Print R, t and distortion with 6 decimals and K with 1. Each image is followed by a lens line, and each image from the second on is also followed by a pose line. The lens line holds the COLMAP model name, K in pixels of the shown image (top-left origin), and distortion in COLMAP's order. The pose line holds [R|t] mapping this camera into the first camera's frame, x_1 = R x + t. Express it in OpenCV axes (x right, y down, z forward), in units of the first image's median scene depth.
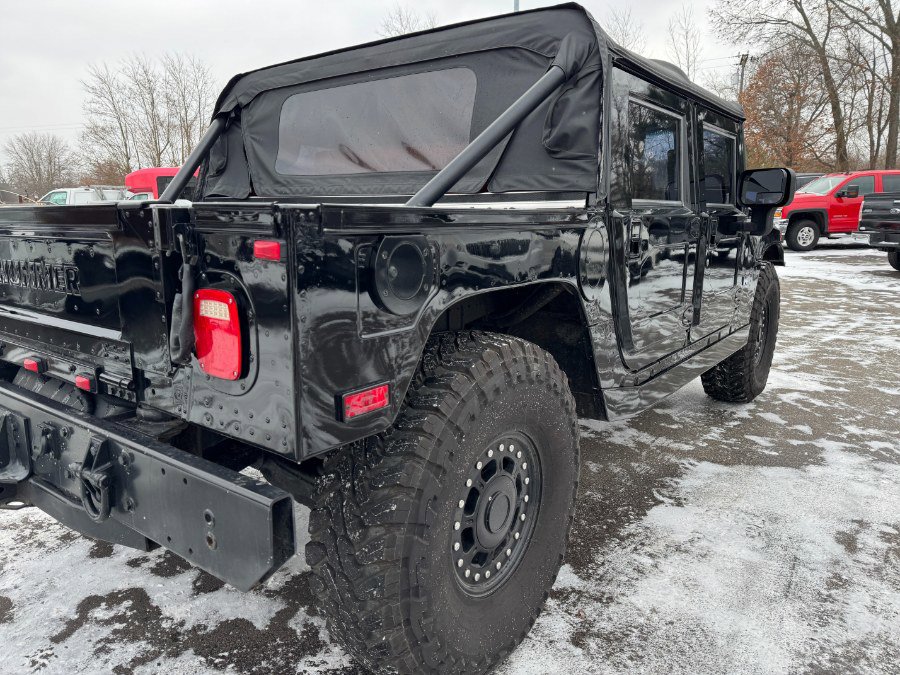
lens RADIAL K [[635.2, 0, 441.3], [0, 635.2, 334.1], [0, 0, 1]] dist [0.012034, -0.000721]
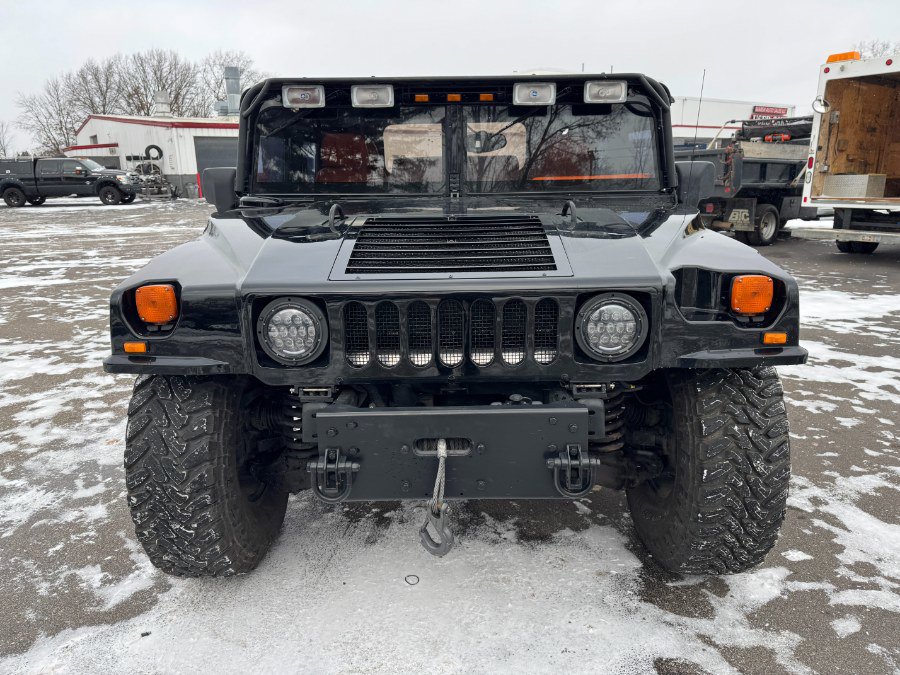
lens RADIAL K [[632.5, 0, 448.6], [0, 632.5, 337.0], [0, 0, 1]] dist [0.052297, -0.058819]
pose [[-0.801968, 0.164869, -0.574165, 0.831901], [-0.097729, 0.911999, 0.398380, -0.440576], [0.589319, 0.375600, -0.715282, 1.990926]]
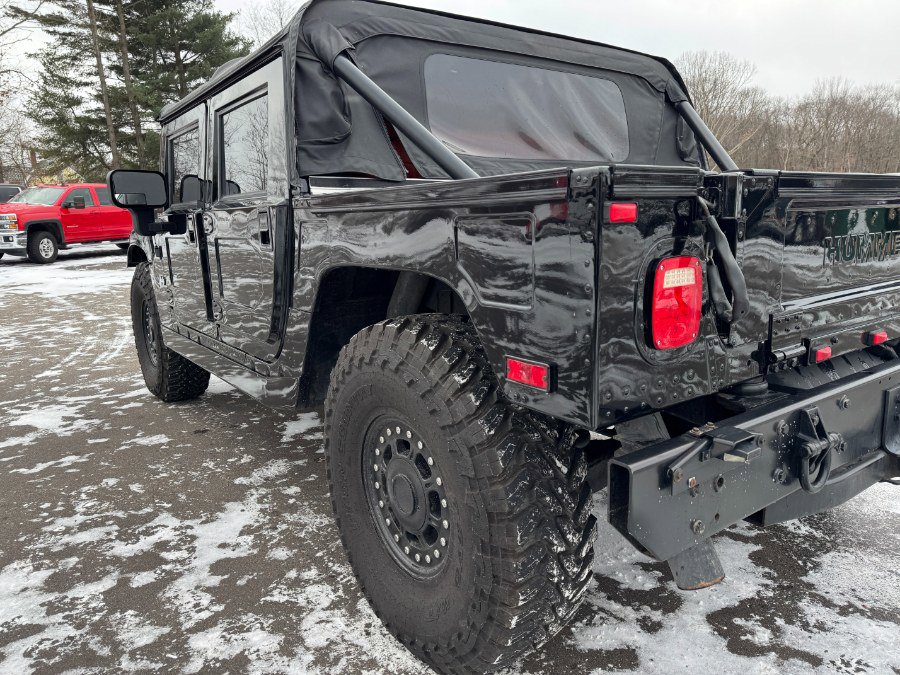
lens RADIAL K [[632.5, 0, 448.6], [0, 632.5, 337.0], [0, 0, 1]] dist [0.052297, -0.058819]
pose [[0.289763, -0.186122, 0.938827, -0.910118], [0.204000, 0.970379, 0.129414, -0.111796], [-0.935105, 0.154021, 0.319149, 0.677600]]
